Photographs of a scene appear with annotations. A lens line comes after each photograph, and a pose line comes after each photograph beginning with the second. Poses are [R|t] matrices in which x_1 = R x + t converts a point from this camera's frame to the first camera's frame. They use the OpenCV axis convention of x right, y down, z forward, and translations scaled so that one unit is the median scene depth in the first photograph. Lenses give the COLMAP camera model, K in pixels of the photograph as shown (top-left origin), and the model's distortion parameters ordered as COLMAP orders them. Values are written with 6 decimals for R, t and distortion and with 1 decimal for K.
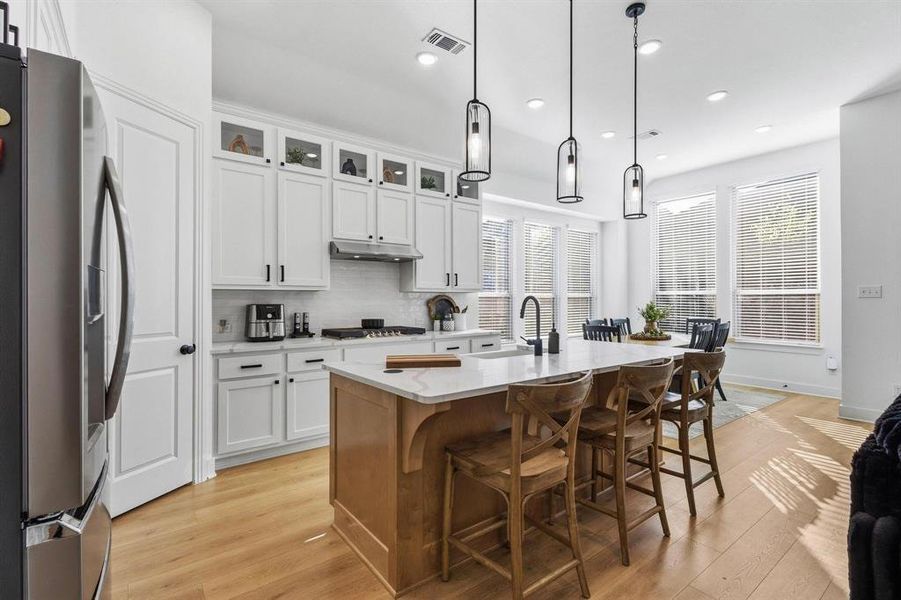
lens RADIAL K [[413.3, 0, 450.7], [0, 413.3, 298.3], [0, 0, 1]] dist [0.003372, 0.000287]
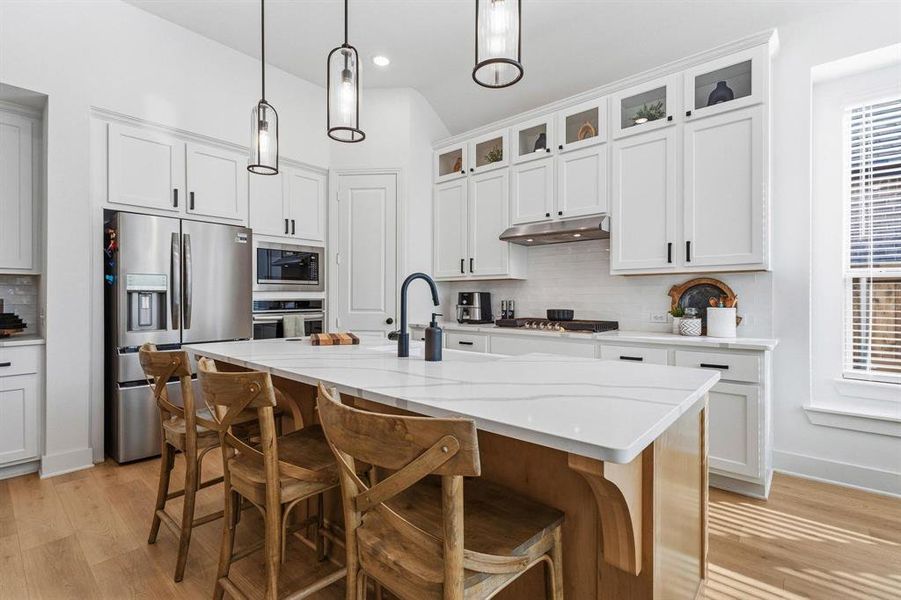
lens RADIAL K [[413.3, 0, 450.7], [0, 413.3, 298.3], [0, 0, 1]] dist [0.003372, 0.000287]
pose [[0.209675, 0.003734, -0.977764, 0.599593], [0.004544, 0.999978, 0.004793, 0.022027], [0.977761, -0.005448, 0.209654, 0.597320]]
